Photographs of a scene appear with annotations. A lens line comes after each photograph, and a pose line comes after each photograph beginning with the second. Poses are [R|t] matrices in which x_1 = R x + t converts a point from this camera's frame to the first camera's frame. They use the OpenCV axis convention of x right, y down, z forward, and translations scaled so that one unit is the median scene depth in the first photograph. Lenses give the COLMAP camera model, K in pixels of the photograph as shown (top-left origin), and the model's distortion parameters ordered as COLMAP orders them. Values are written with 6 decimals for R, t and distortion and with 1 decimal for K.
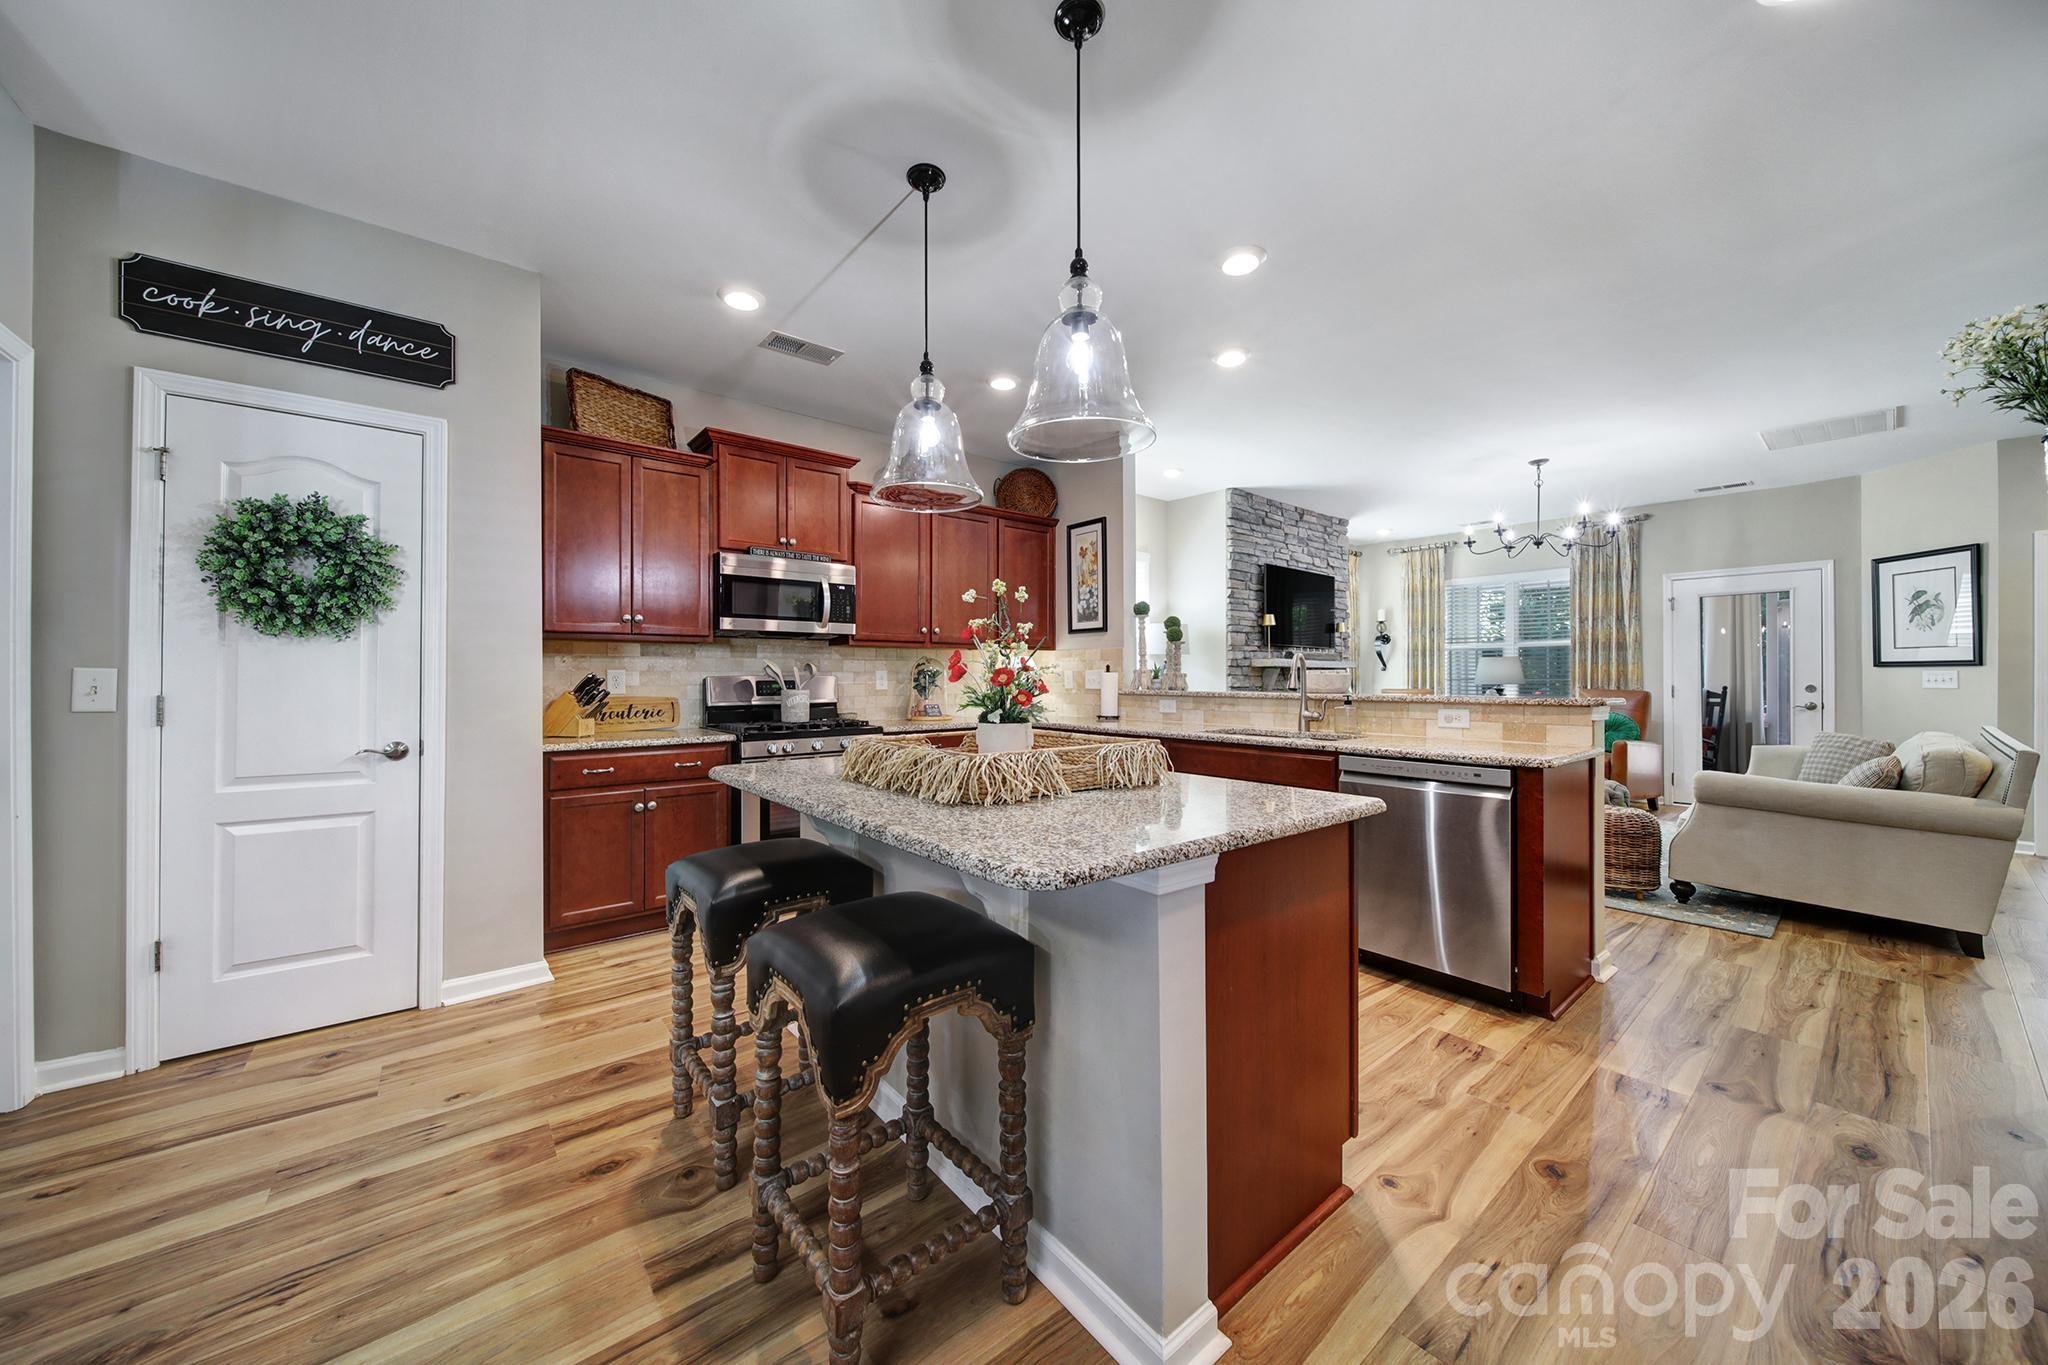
lens RADIAL K [[718.1, 0, 1028.9], [0, 718.1, 681.8], [0, 0, 1]] dist [0.000927, -0.001506]
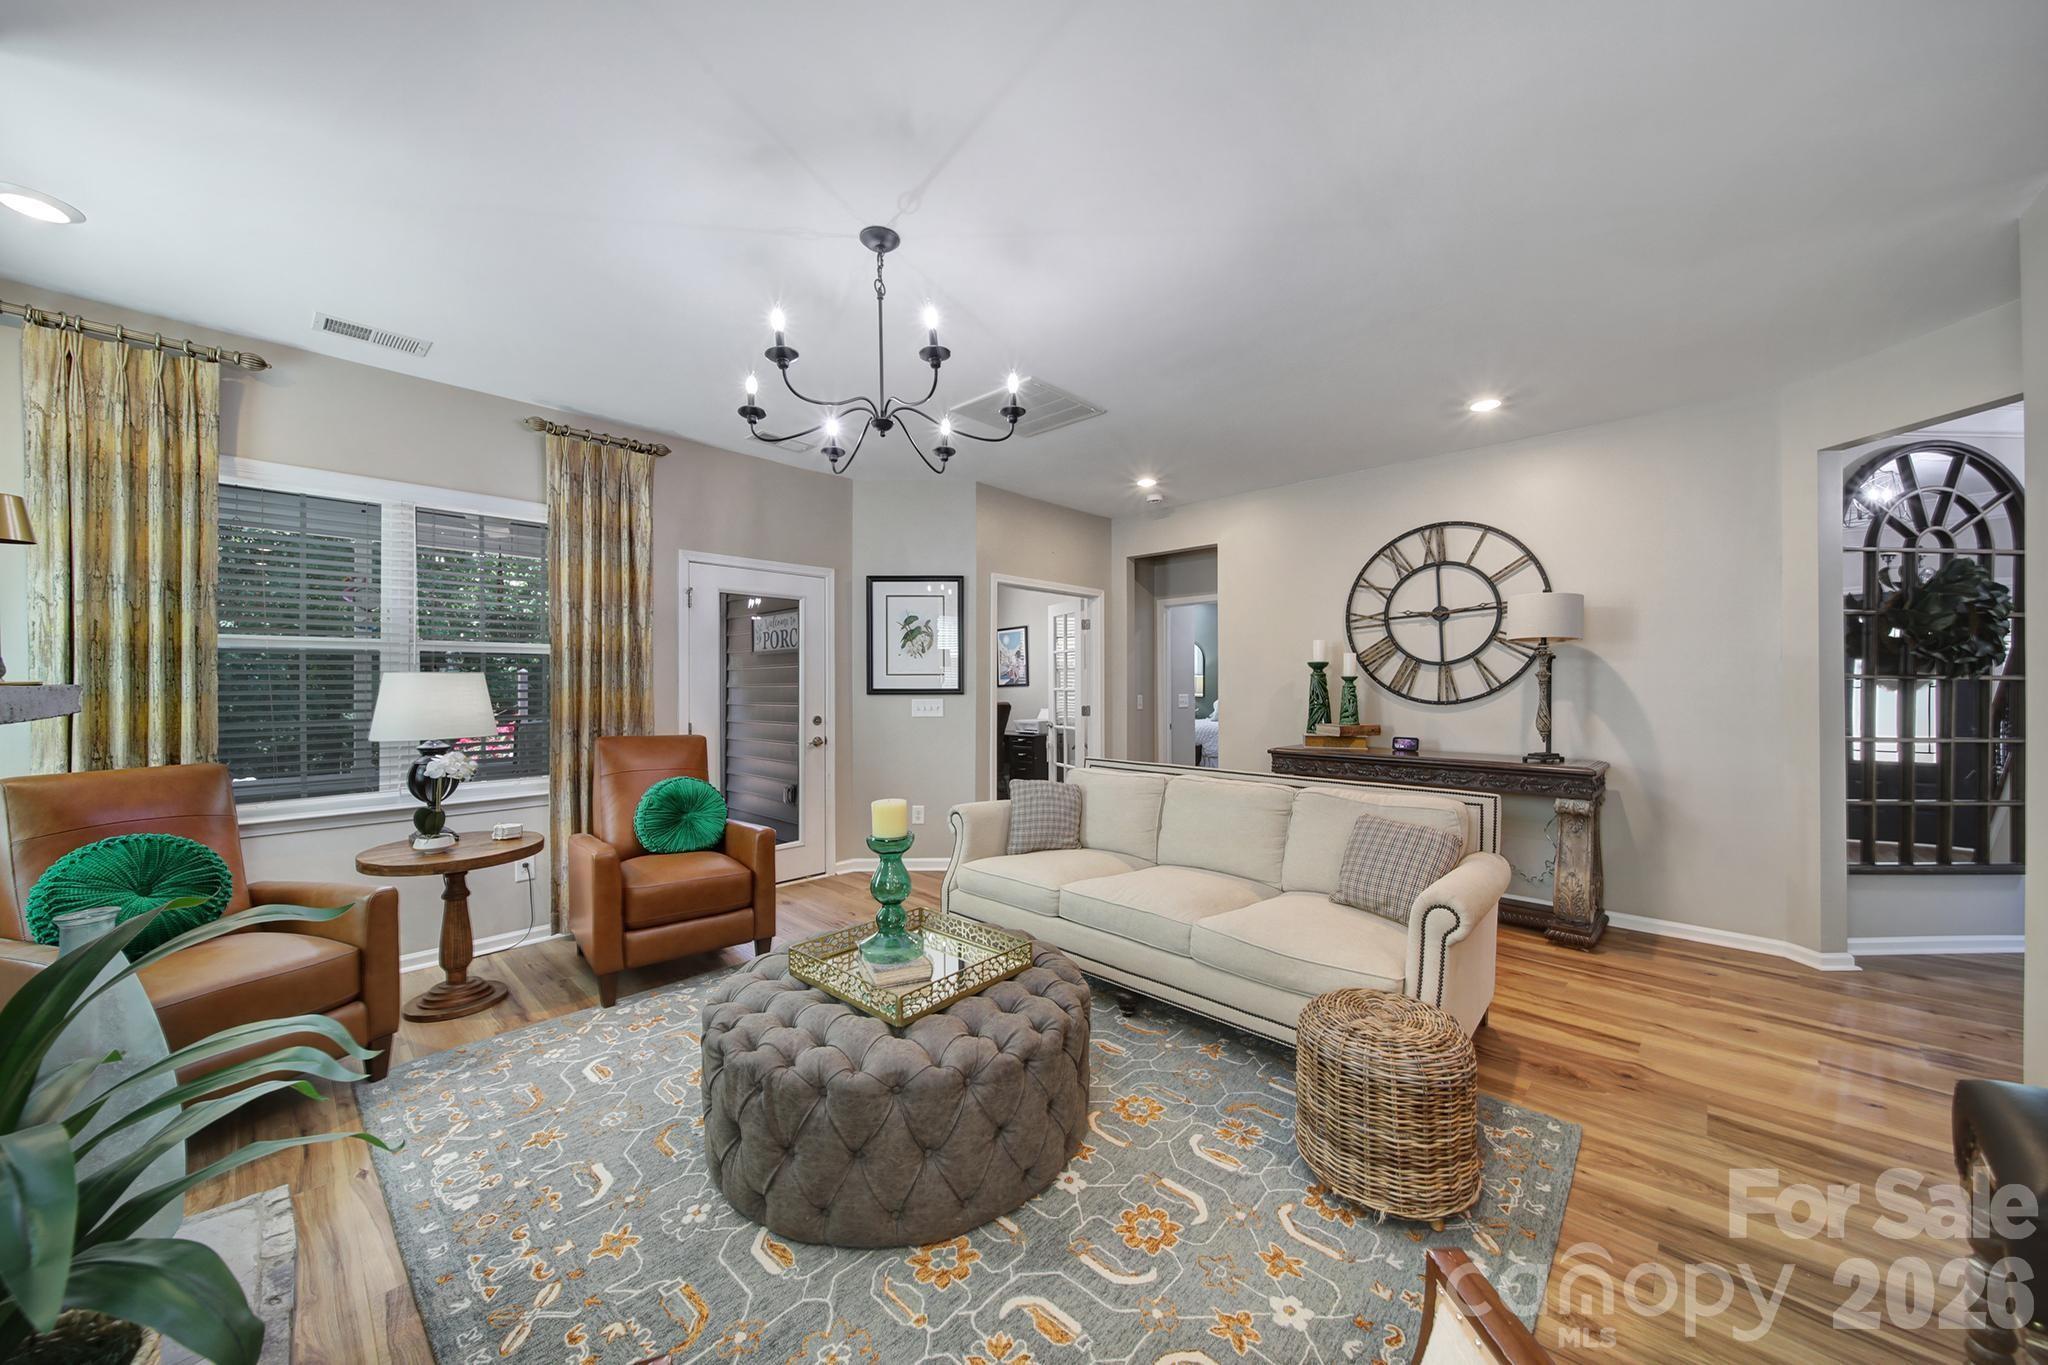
lens RADIAL K [[718.1, 0, 1007.8], [0, 718.1, 680.3], [0, 0, 1]] dist [0.000927, -0.001506]
pose [[-0.111335, 0.005750, 0.993766, 0.271110], [0.008756, 0.999950, -0.004804, -0.035129], [-0.993744, 0.008166, -0.111380, 0.984340]]
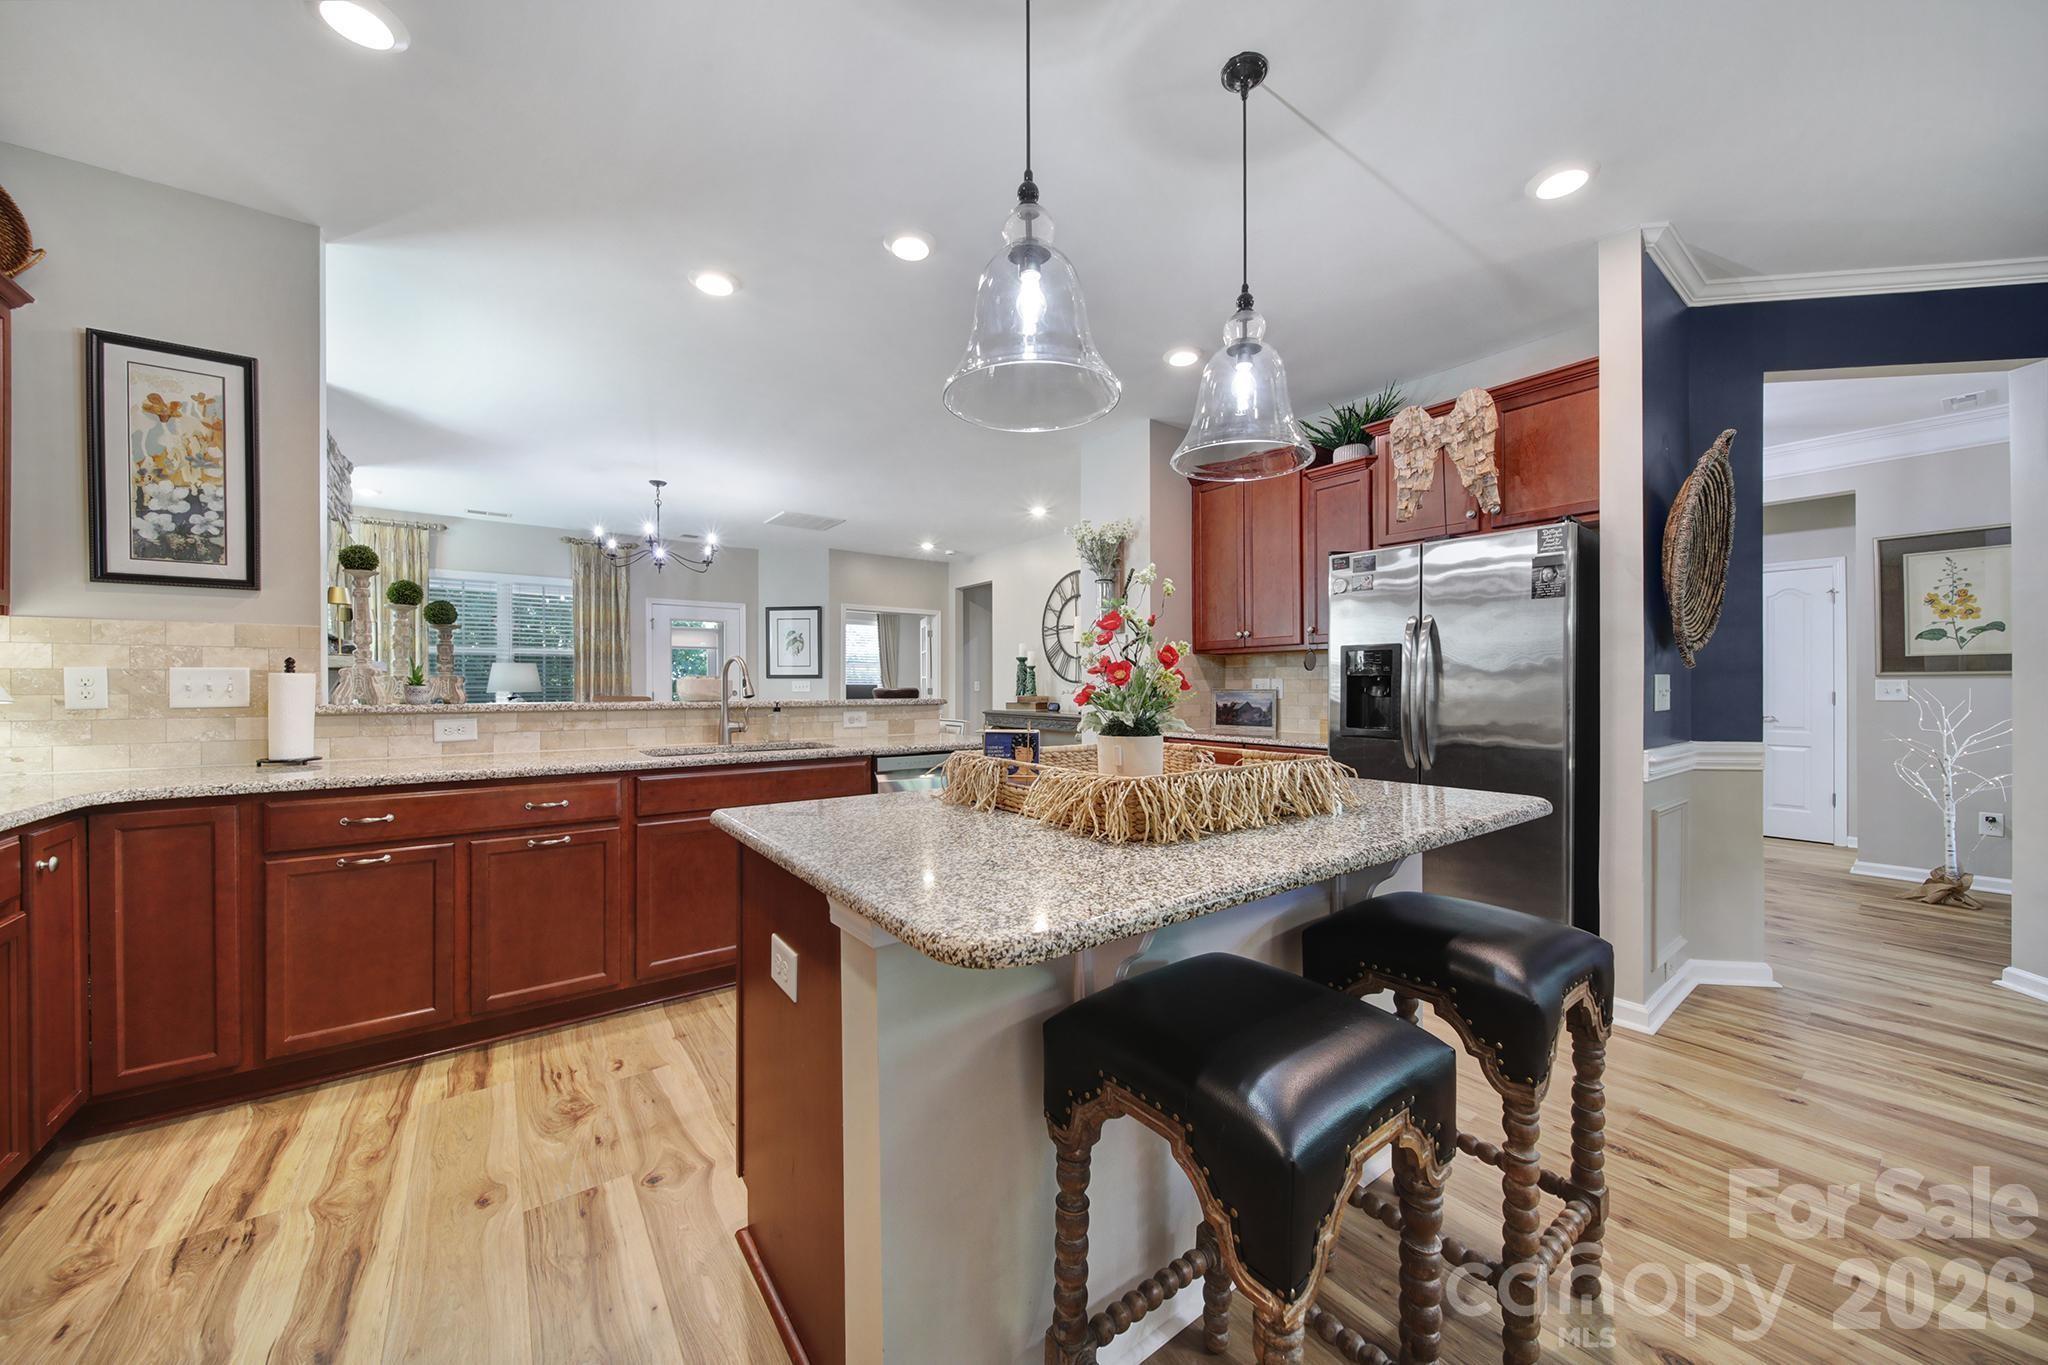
lens RADIAL K [[718.1, 0, 1017.9], [0, 718.1, 684.6], [0, 0, 1]] dist [0.000927, -0.001506]
pose [[0.050665, 0.001783, 0.998714, -0.334061], [0.007300, 0.999971, -0.002156, 0.000018], [-0.998689, 0.007400, 0.050650, 0.417187]]
